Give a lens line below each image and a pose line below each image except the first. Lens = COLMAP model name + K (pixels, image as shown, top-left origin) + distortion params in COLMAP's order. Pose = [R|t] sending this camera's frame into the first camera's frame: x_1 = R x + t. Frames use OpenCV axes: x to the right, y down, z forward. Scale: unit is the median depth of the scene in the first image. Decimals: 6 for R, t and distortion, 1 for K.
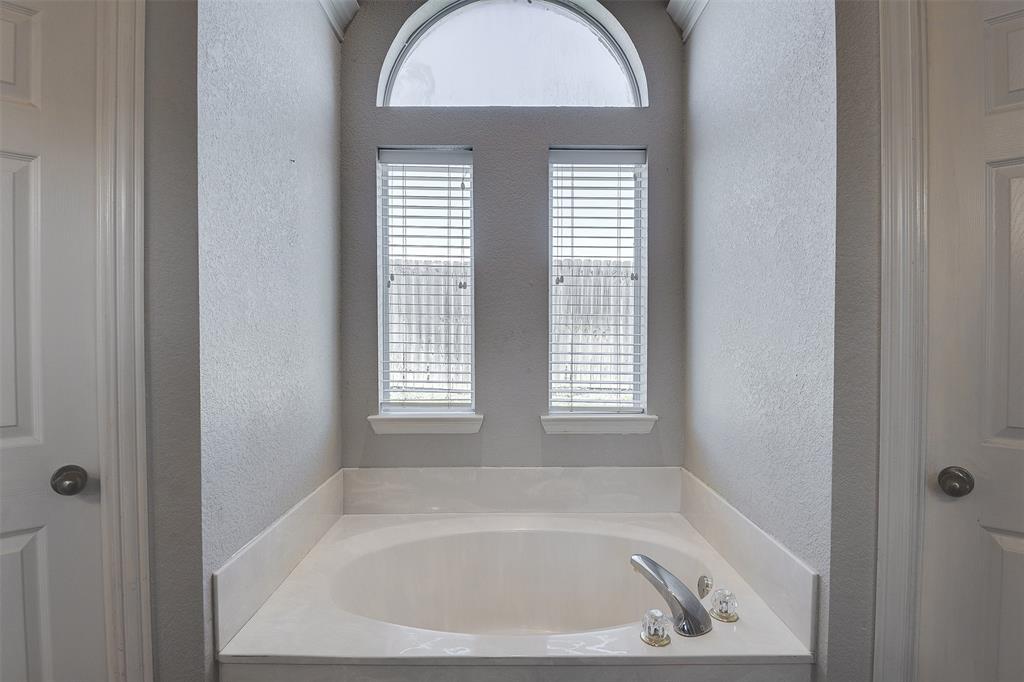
lens RADIAL K [[577.3, 0, 535.6], [0, 577.3, 341.1], [0, 0, 1]] dist [0.002225, -0.010222]
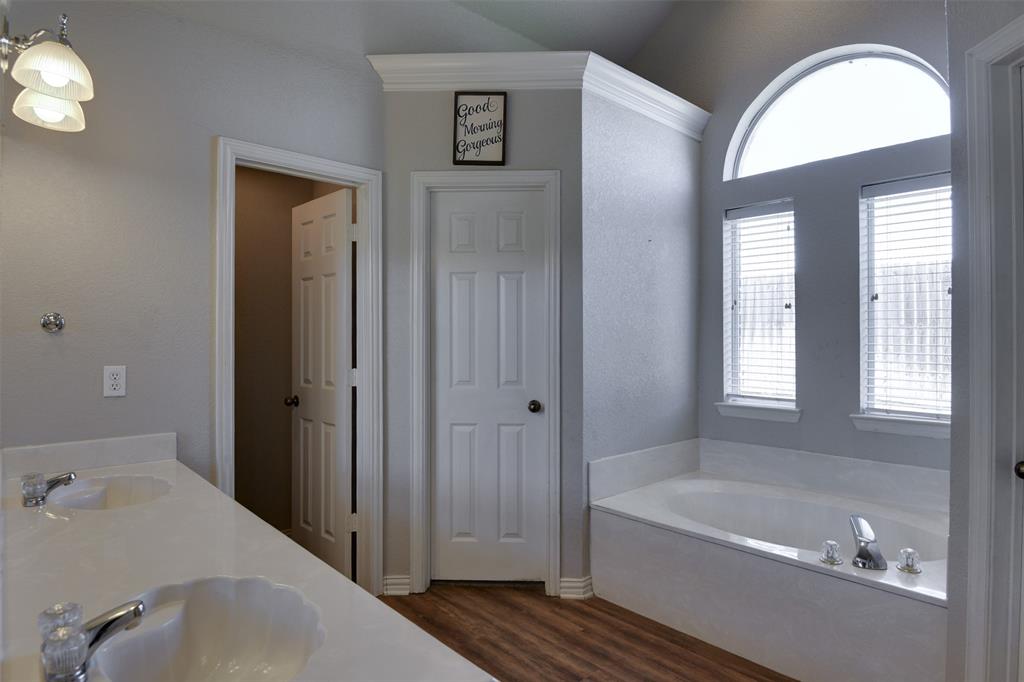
lens RADIAL K [[577.3, 0, 503.9], [0, 577.3, 342.9], [0, 0, 1]] dist [0.002225, -0.010222]
pose [[0.653554, 0.003527, -0.756872, 0.440249], [-0.010343, 0.999937, -0.004272, -0.003115], [0.756810, 0.010620, 0.653549, -0.314715]]
